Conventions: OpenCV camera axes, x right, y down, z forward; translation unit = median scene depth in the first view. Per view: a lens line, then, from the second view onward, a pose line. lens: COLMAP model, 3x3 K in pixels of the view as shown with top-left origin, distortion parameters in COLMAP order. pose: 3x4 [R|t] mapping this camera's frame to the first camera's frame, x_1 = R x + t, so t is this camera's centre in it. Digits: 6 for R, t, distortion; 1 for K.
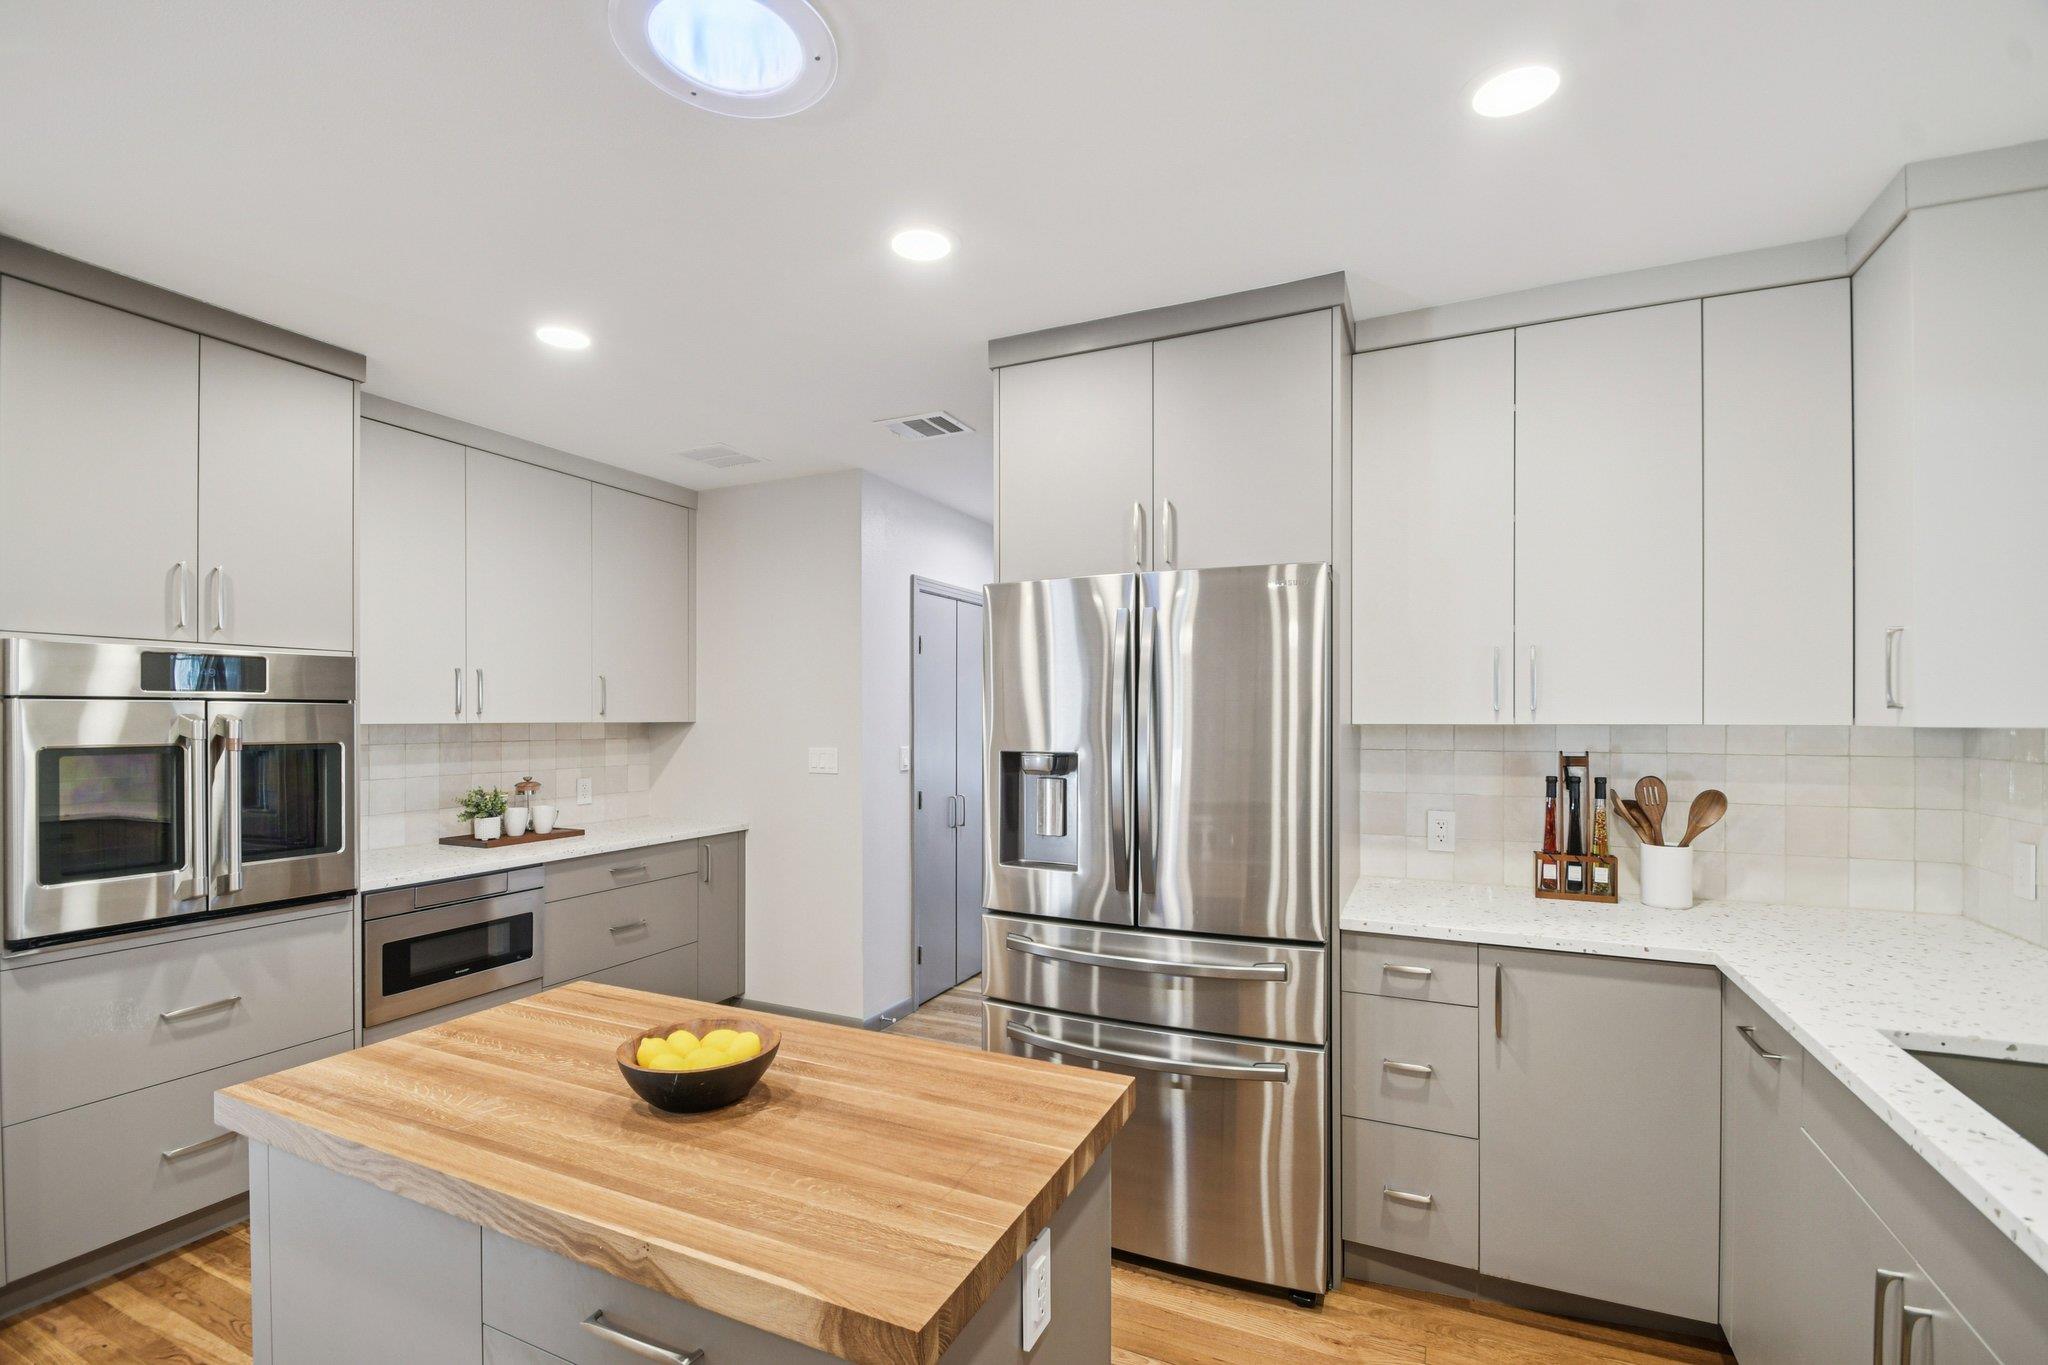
lens RADIAL K [[896.9, 0, 1016.4], [0, 896.9, 718.7], [0, 0, 1]] dist [0.001412, -0.000643]
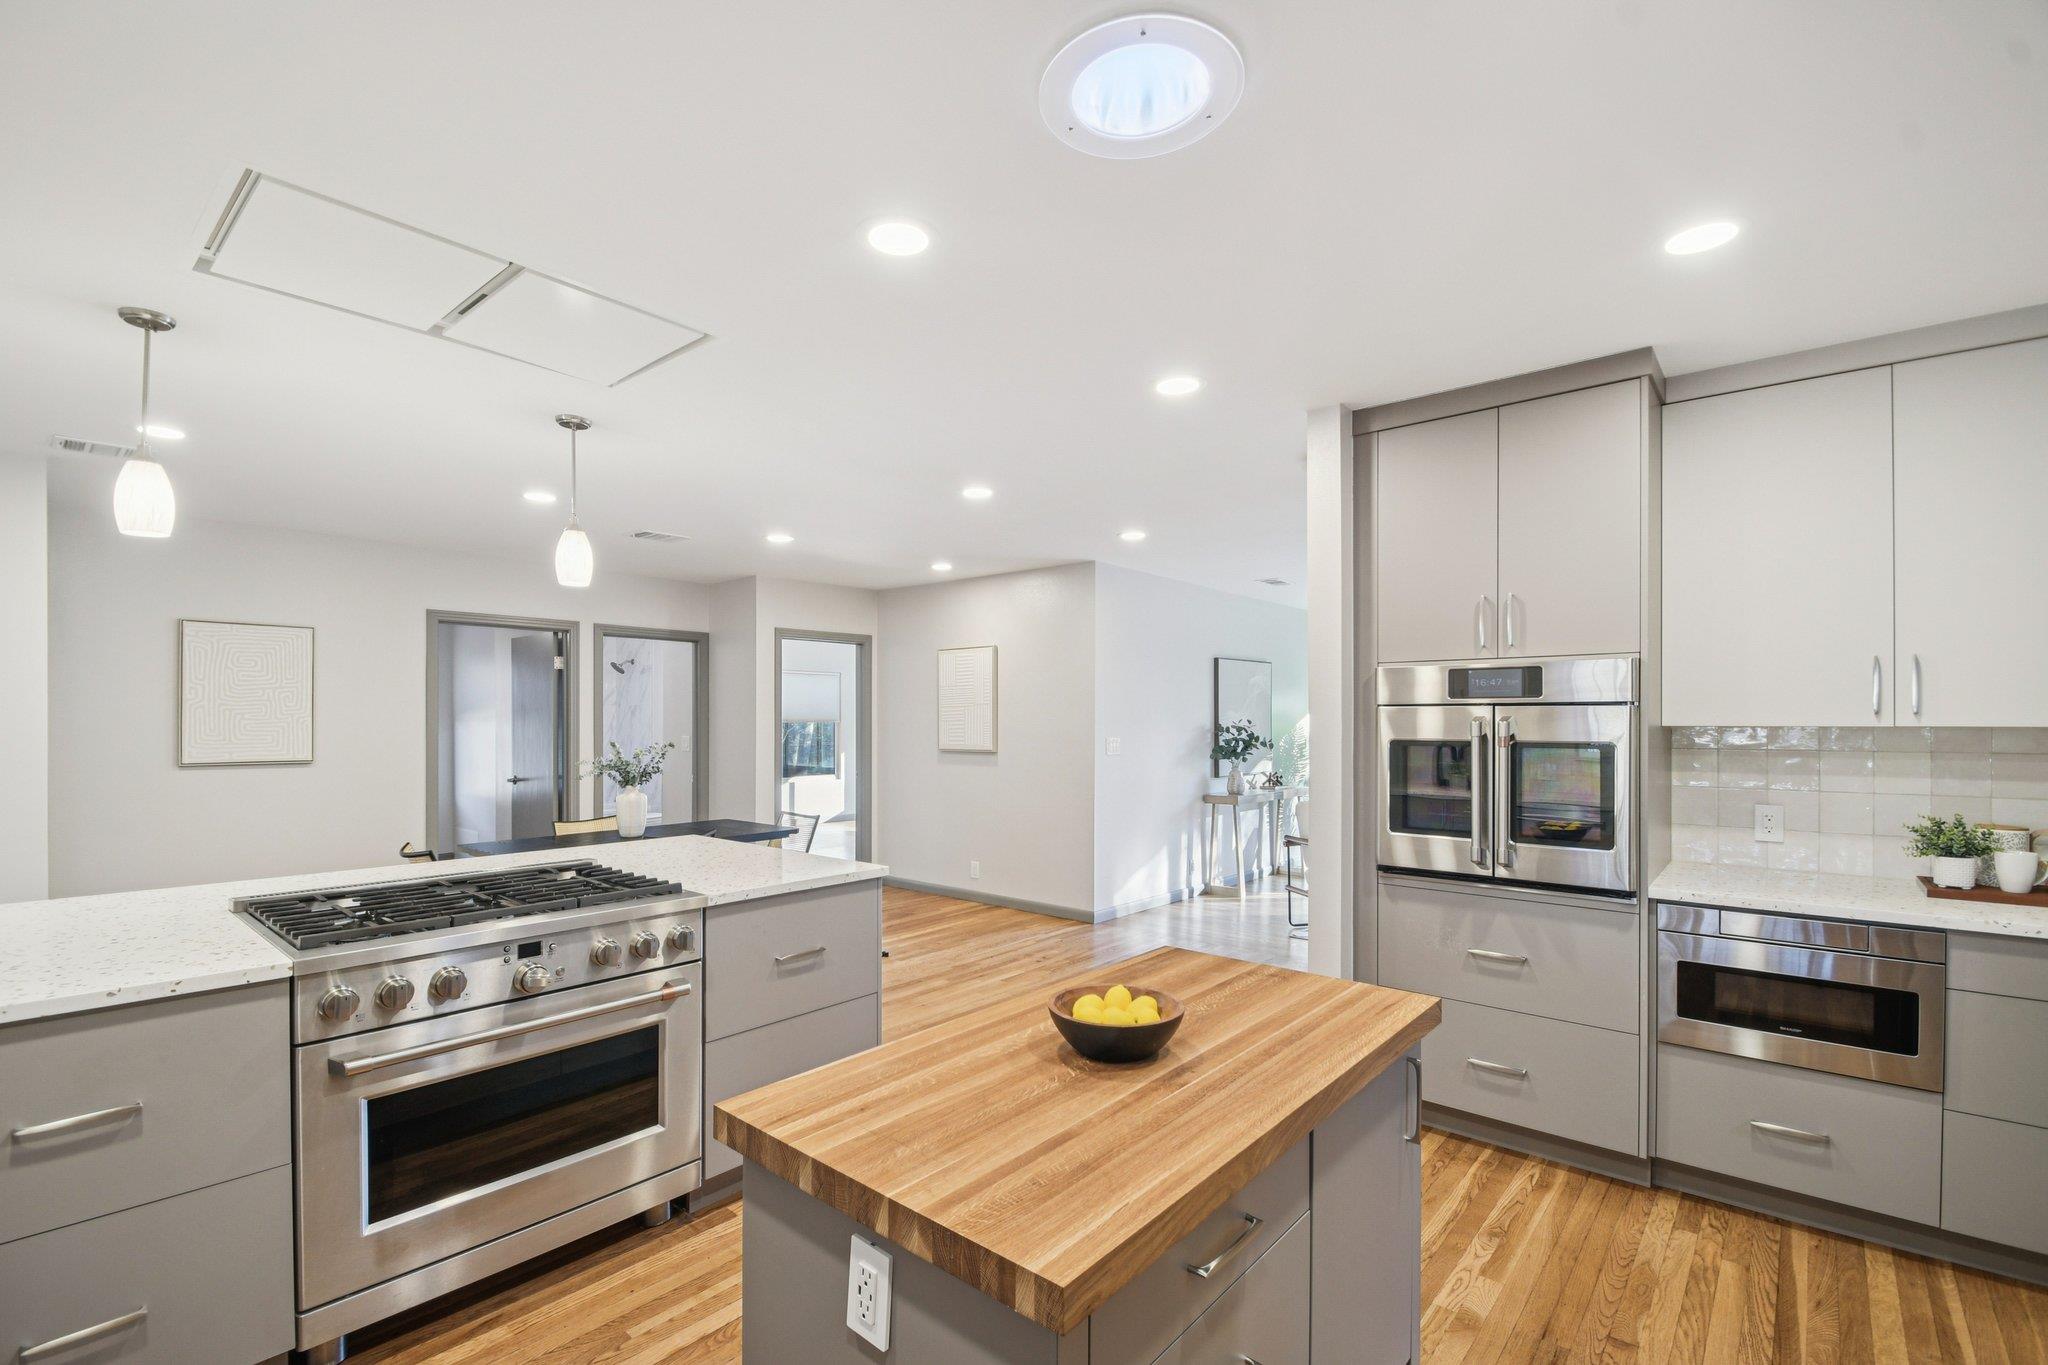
lens RADIAL K [[896.9, 0, 1016.4], [0, 896.9, 718.7], [0, 0, 1]] dist [0.001412, -0.000643]
pose [[-0.252422, -0.005559, -0.967601, 0.442171], [-0.002666, 0.999984, -0.005050, 0.006089], [0.967614, 0.001305, -0.252433, 0.666312]]
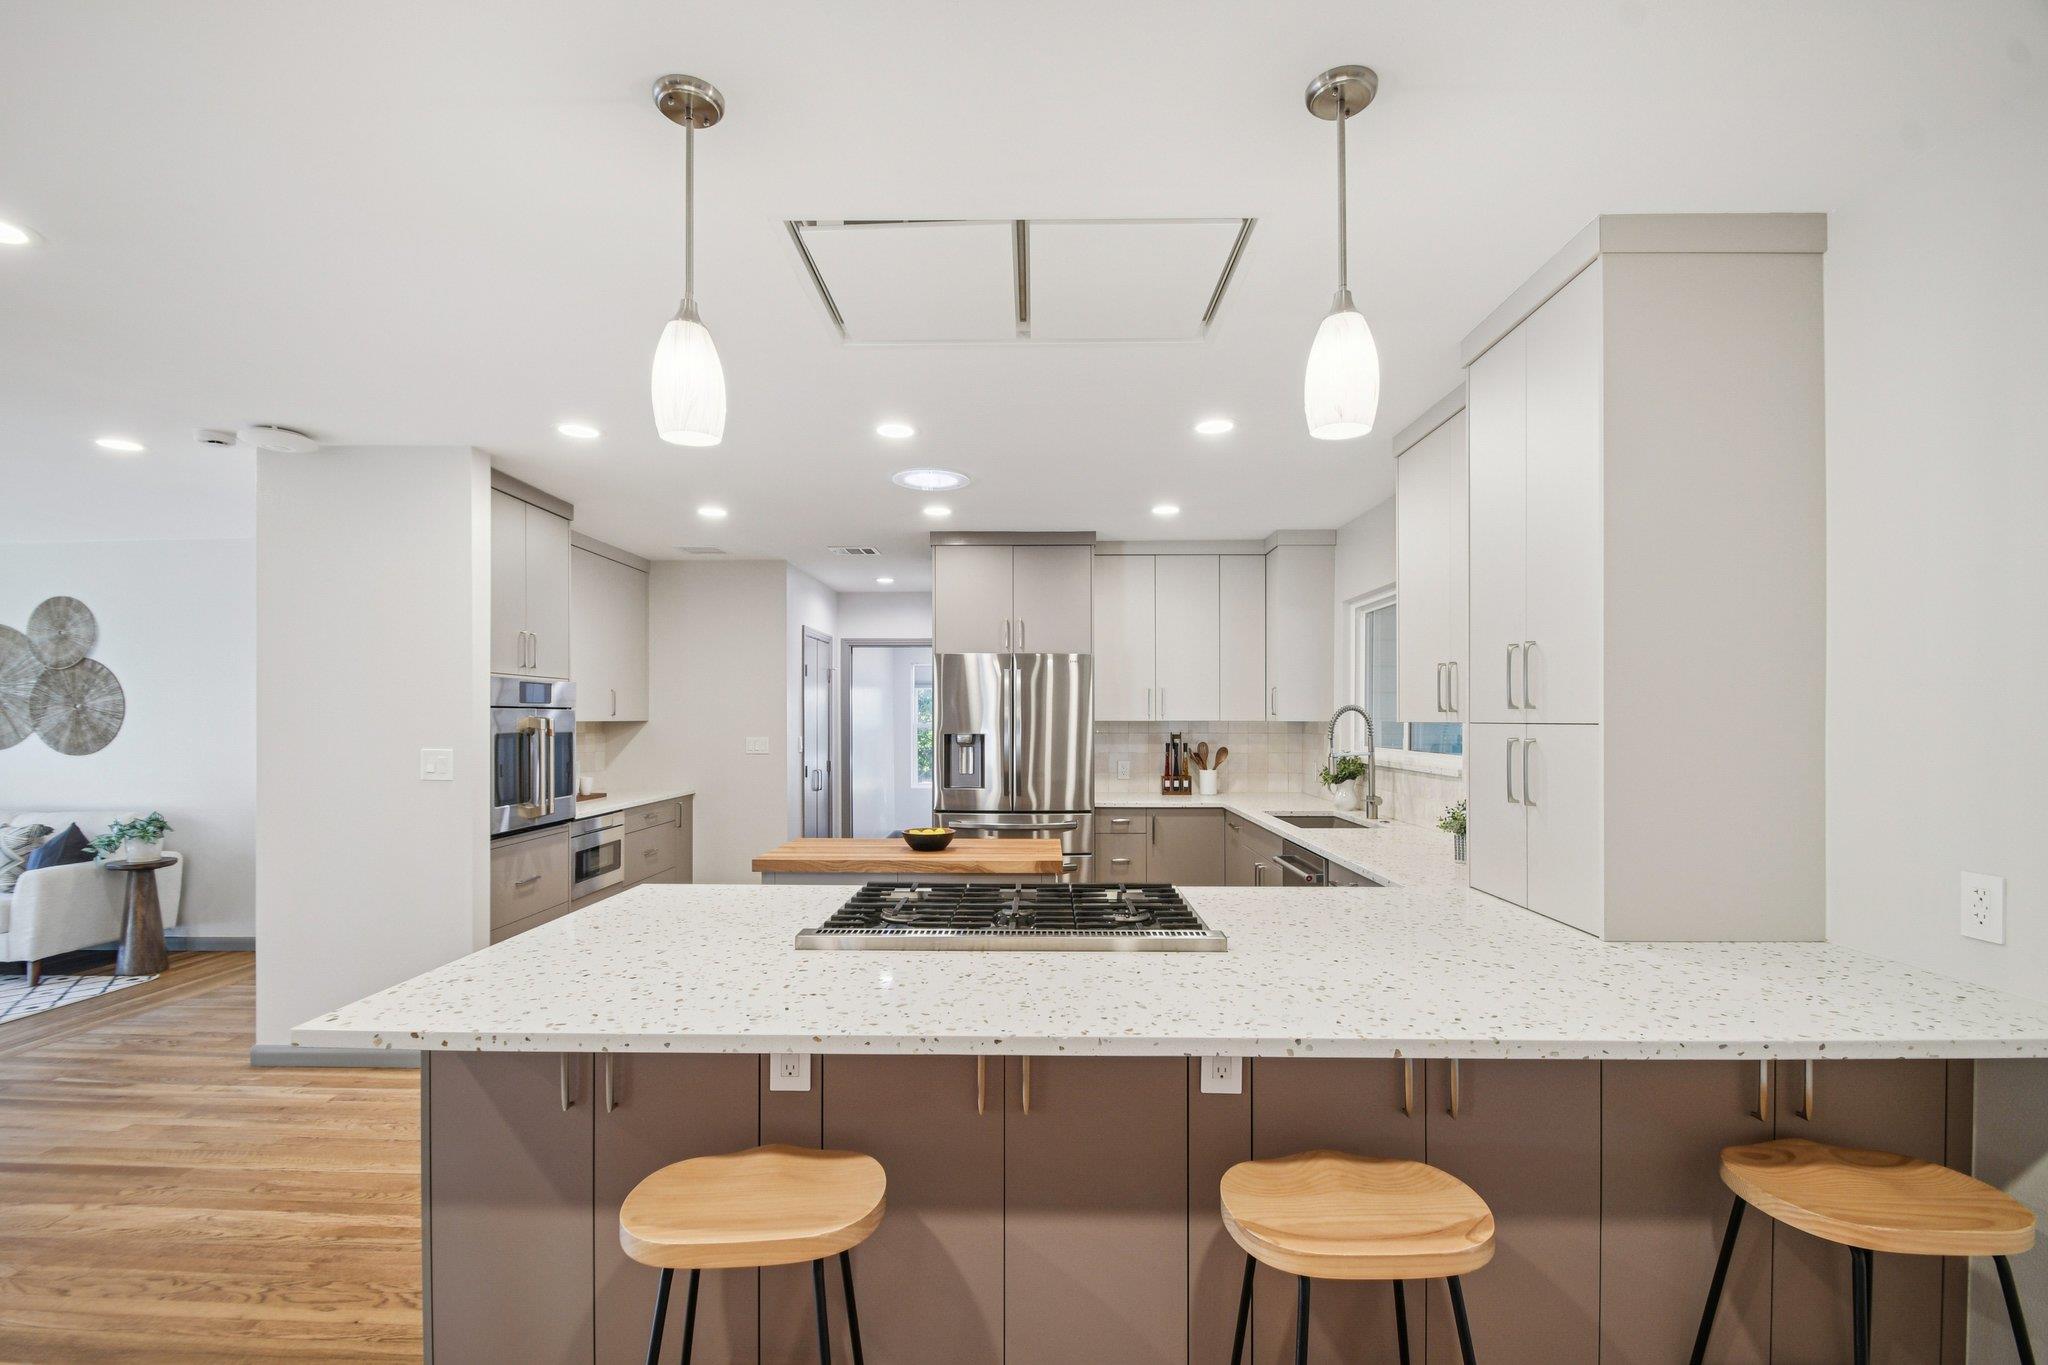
lens RADIAL K [[896.9, 0, 1016.4], [0, 896.9, 718.7], [0, 0, 1]] dist [0.001412, -0.000643]
pose [[0.914468, -0.000196, 0.404659, -0.734060], [0.000083, 1.000000, 0.000298, -0.000583], [-0.404659, -0.000239, 0.914468, -1.011818]]
